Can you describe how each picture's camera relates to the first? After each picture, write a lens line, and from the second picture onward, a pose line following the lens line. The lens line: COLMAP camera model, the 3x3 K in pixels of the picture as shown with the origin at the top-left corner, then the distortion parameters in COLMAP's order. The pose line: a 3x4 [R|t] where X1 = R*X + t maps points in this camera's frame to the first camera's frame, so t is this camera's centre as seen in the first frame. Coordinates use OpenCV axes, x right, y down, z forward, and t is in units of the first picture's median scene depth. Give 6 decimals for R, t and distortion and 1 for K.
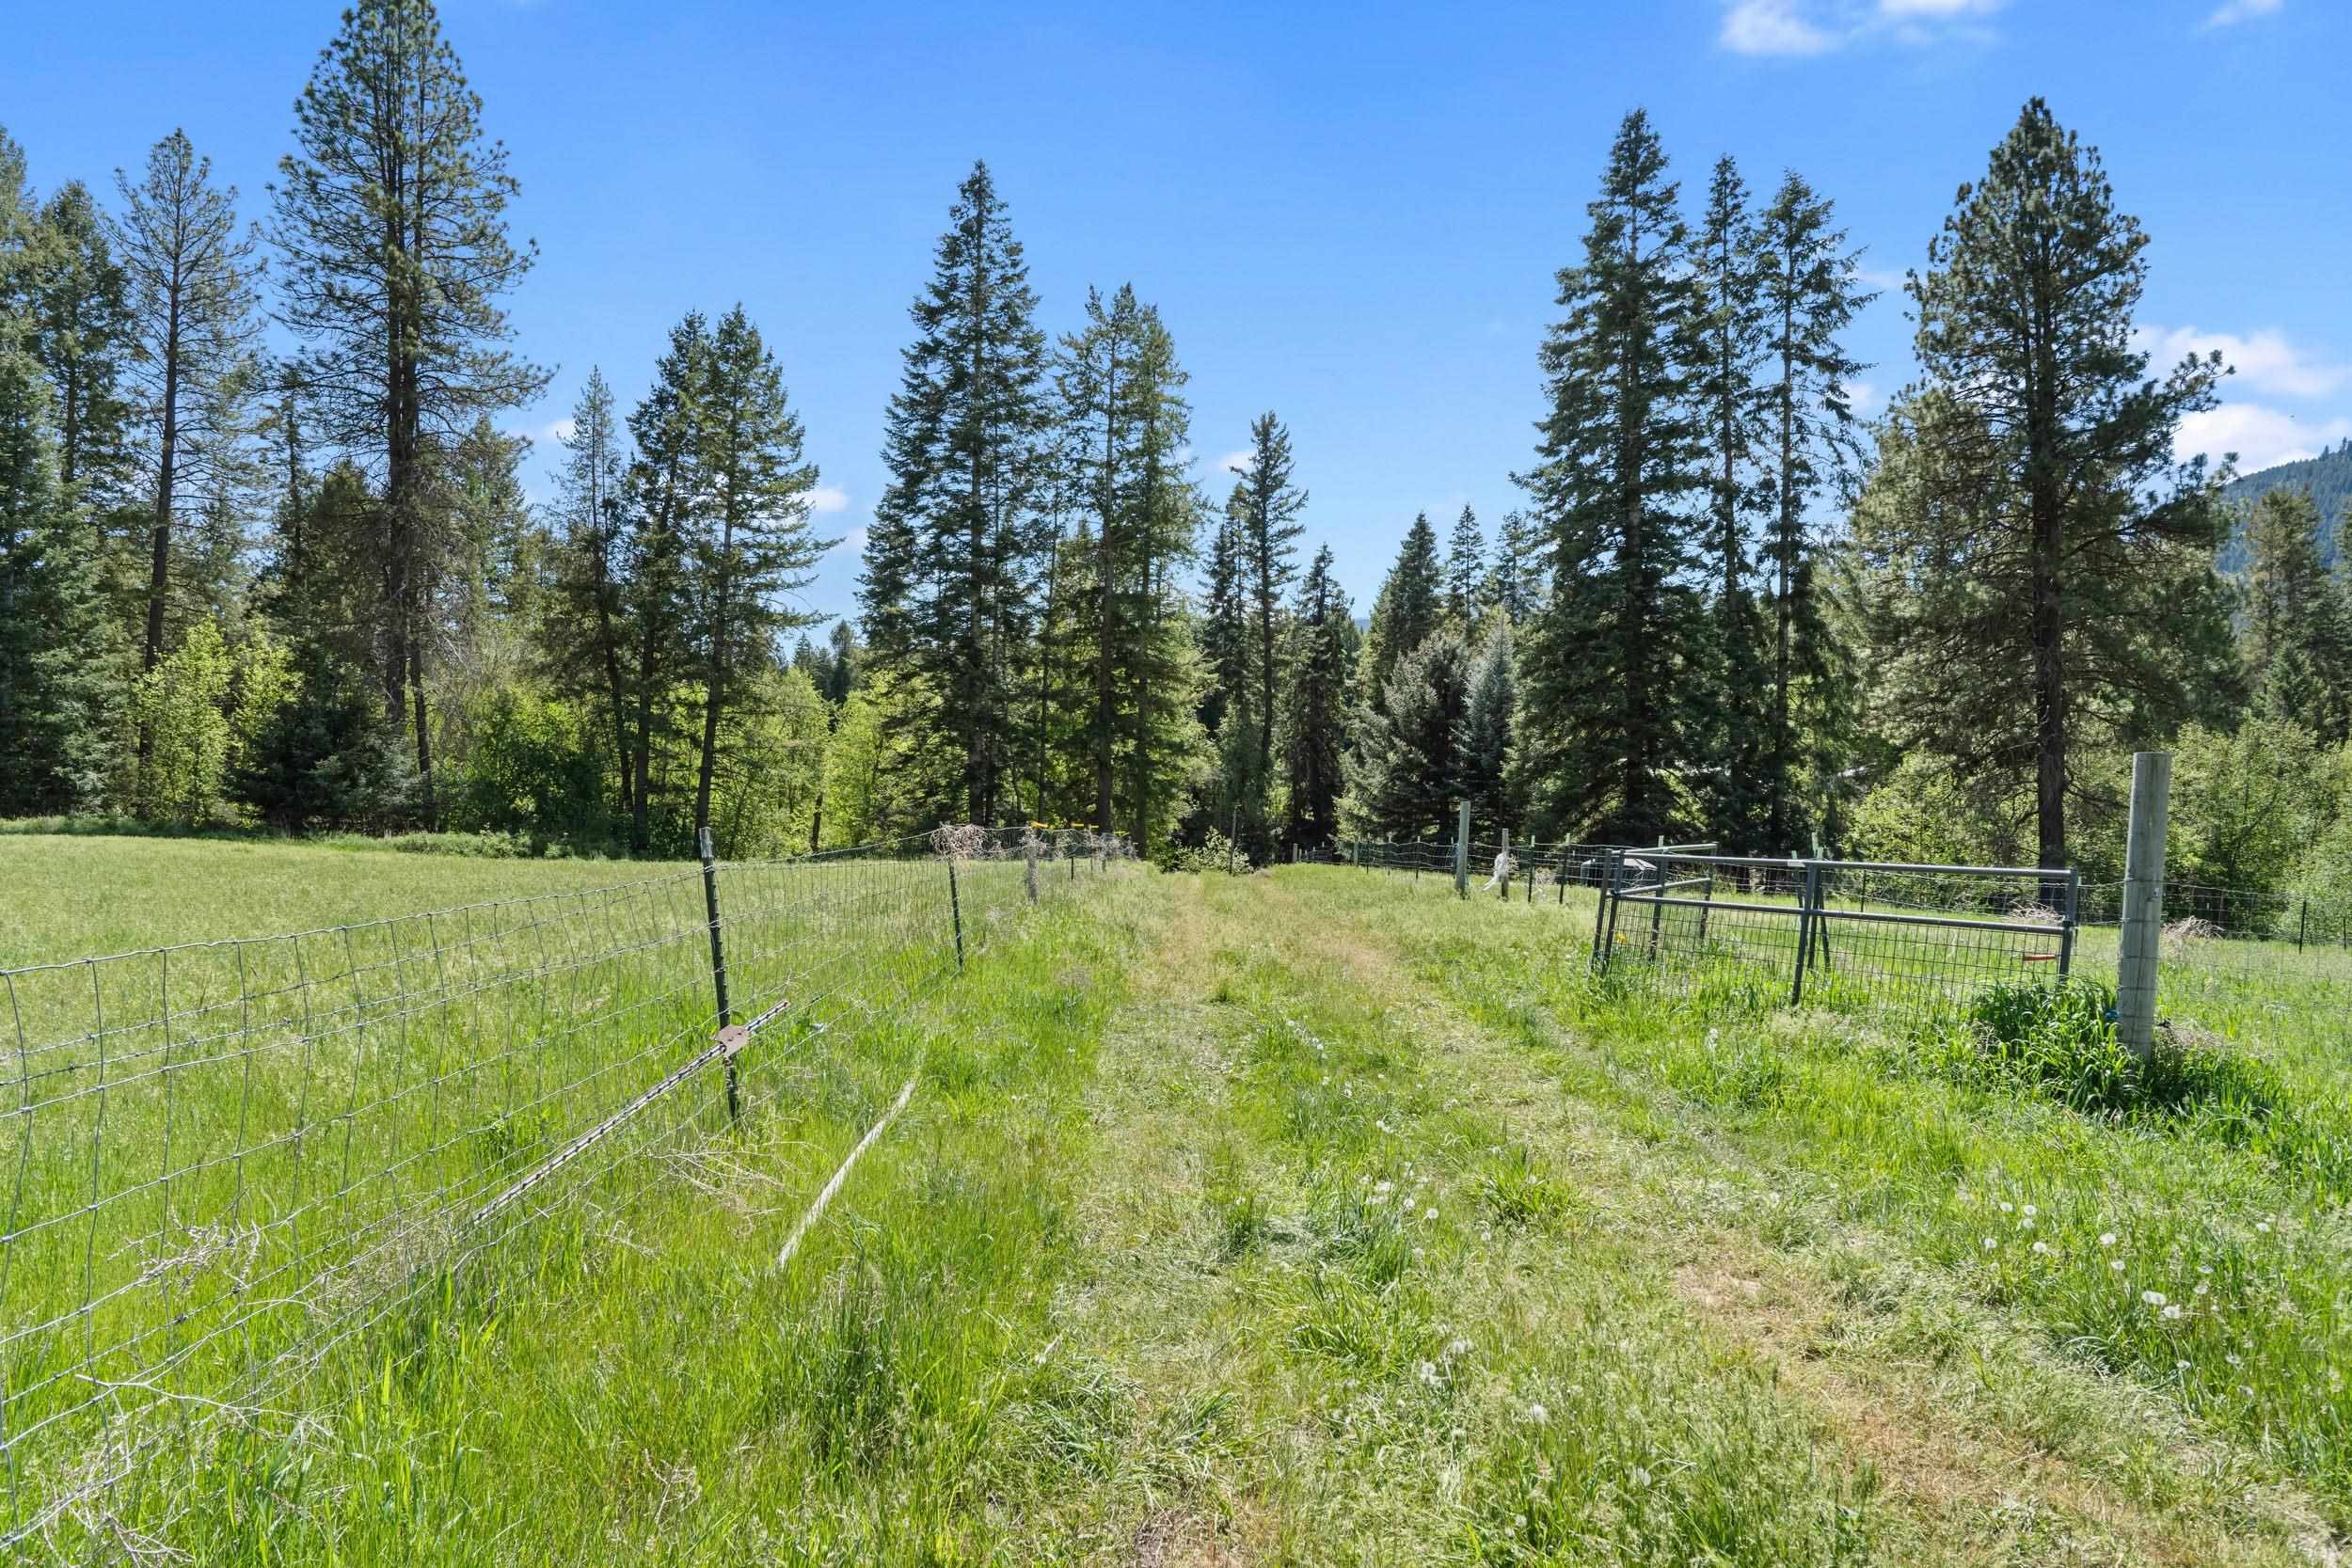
lens RADIAL K [[1363.9, 0, 1161.6], [0, 1363.9, 780.9], [0, 0, 1]] dist [0.000288, 0.000527]
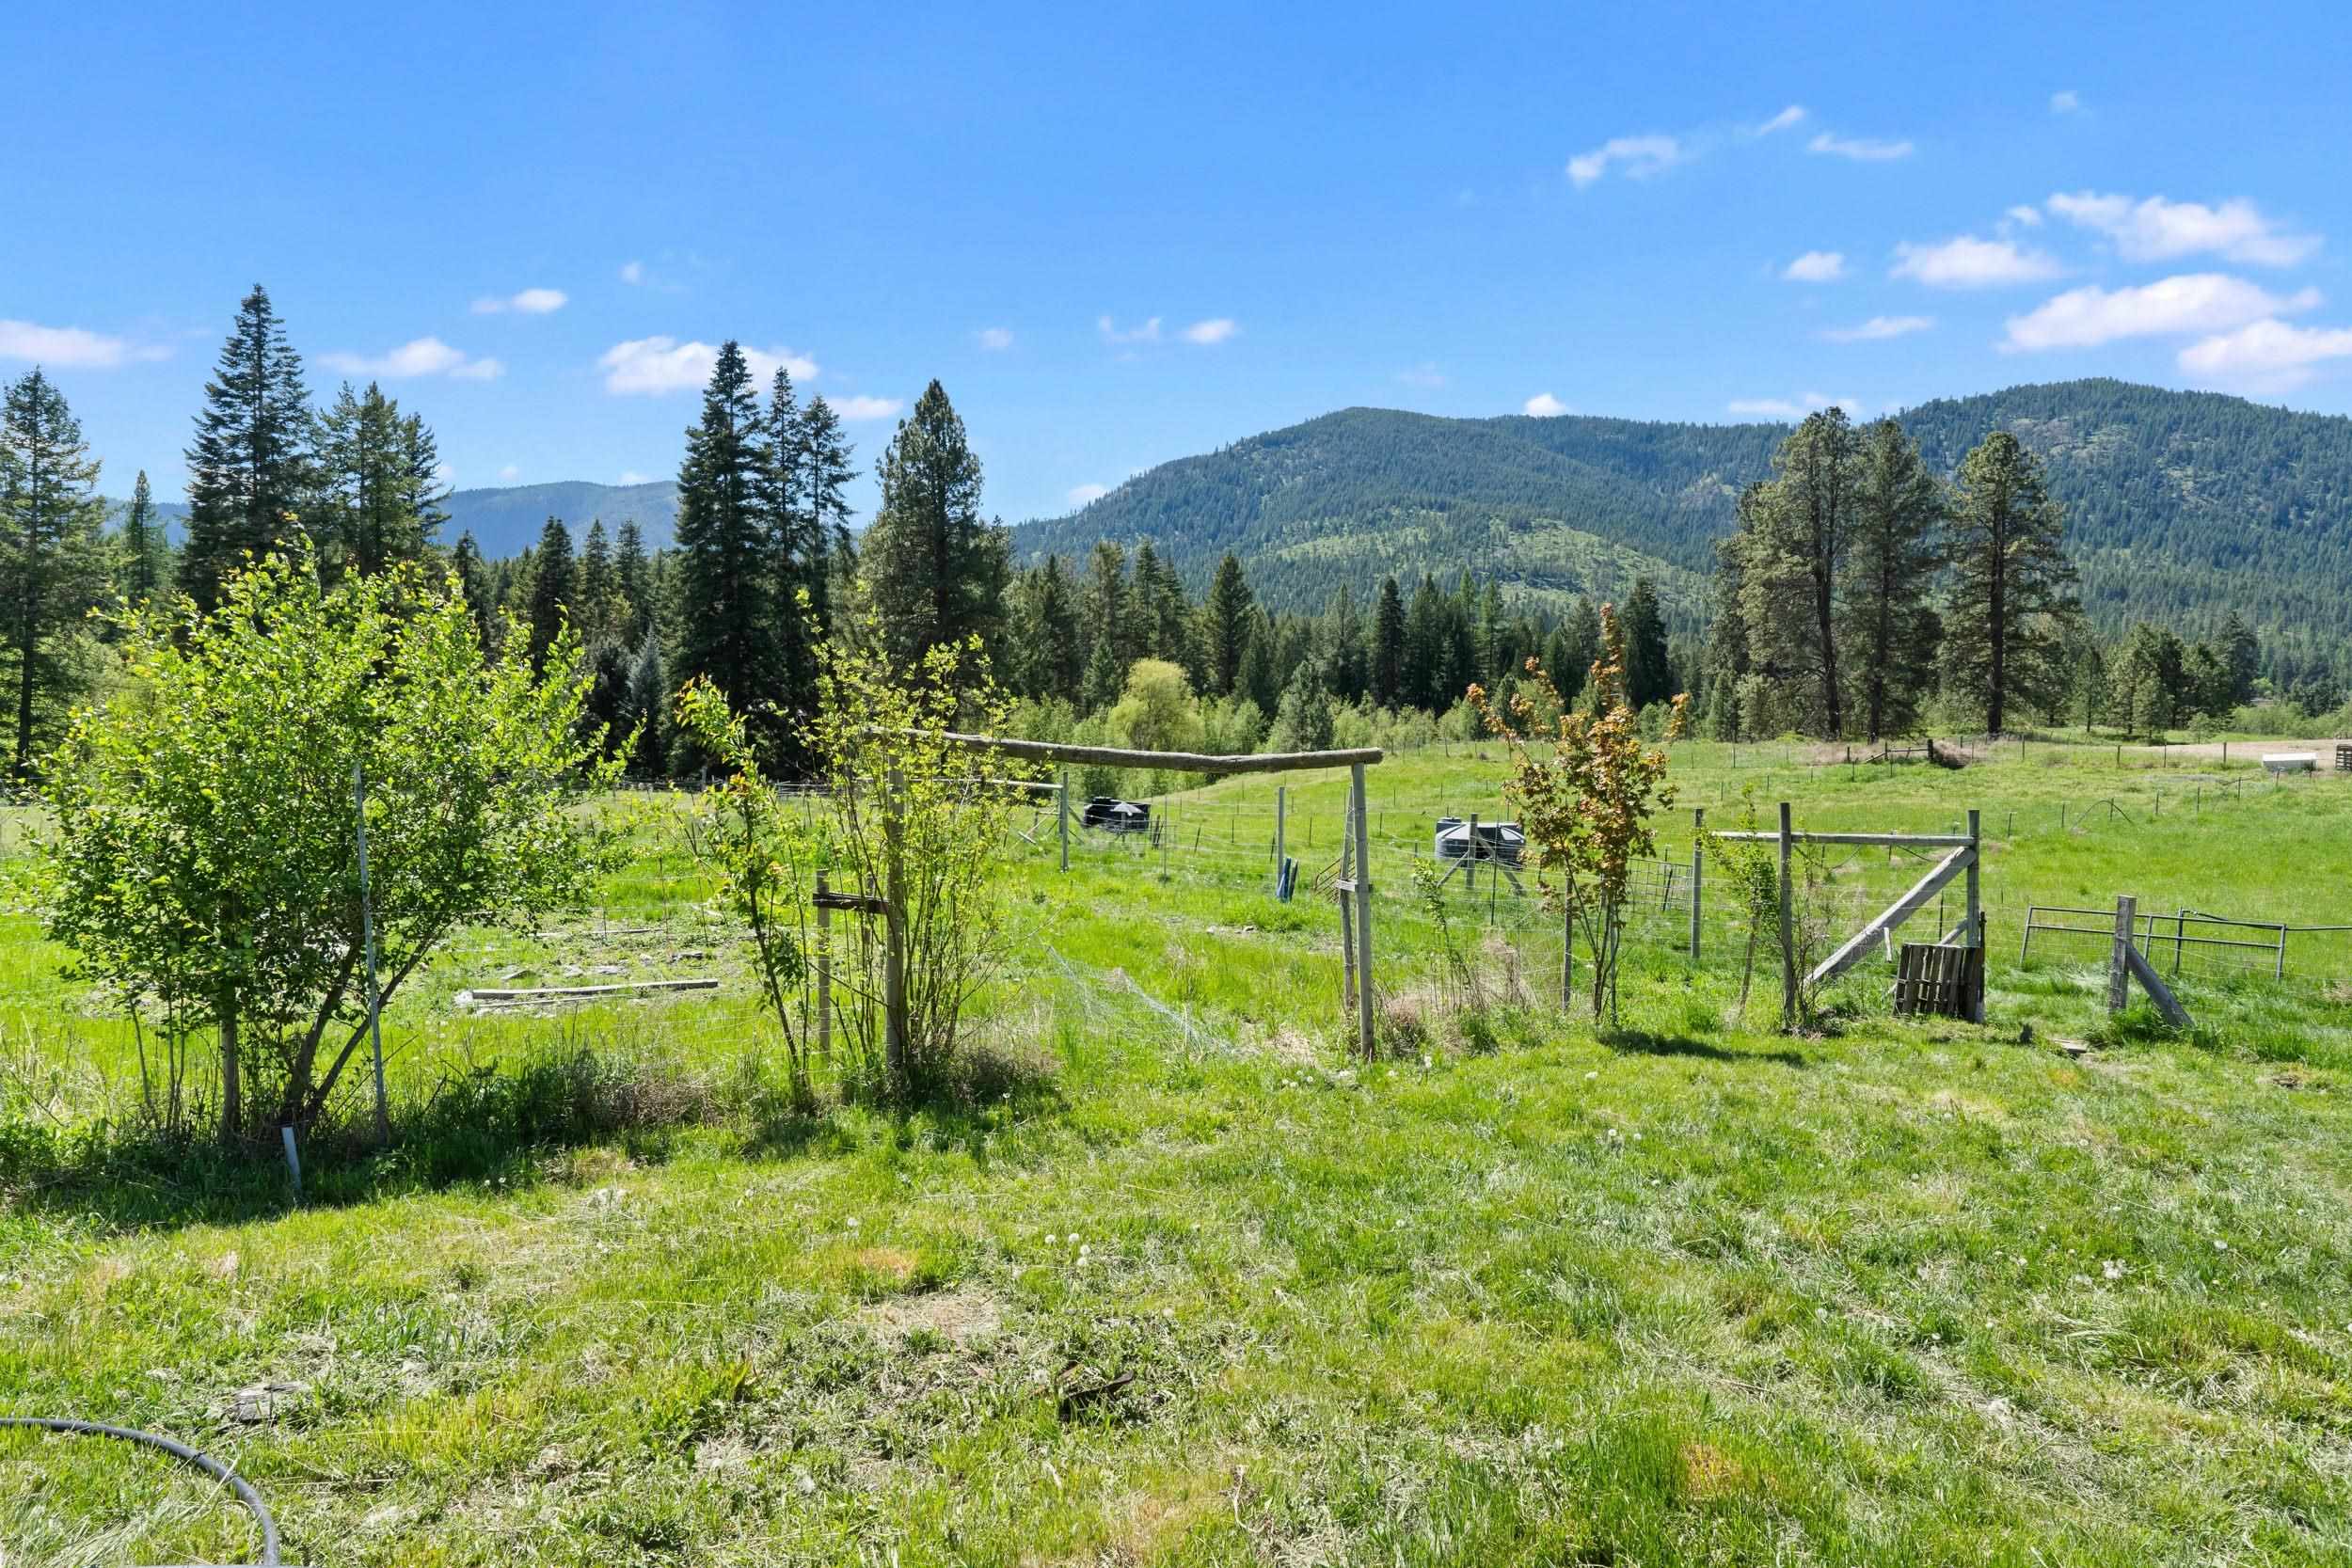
lens RADIAL K [[1363.9, 0, 1161.6], [0, 1363.9, 780.9], [0, 0, 1]] dist [0.000288, 0.000527]
pose [[0.787332, -0.031700, 0.615714, -0.293173], [-0.005857, 0.998248, 0.058884, -0.046720], [-0.616501, -0.049967, 0.785767, -0.692161]]
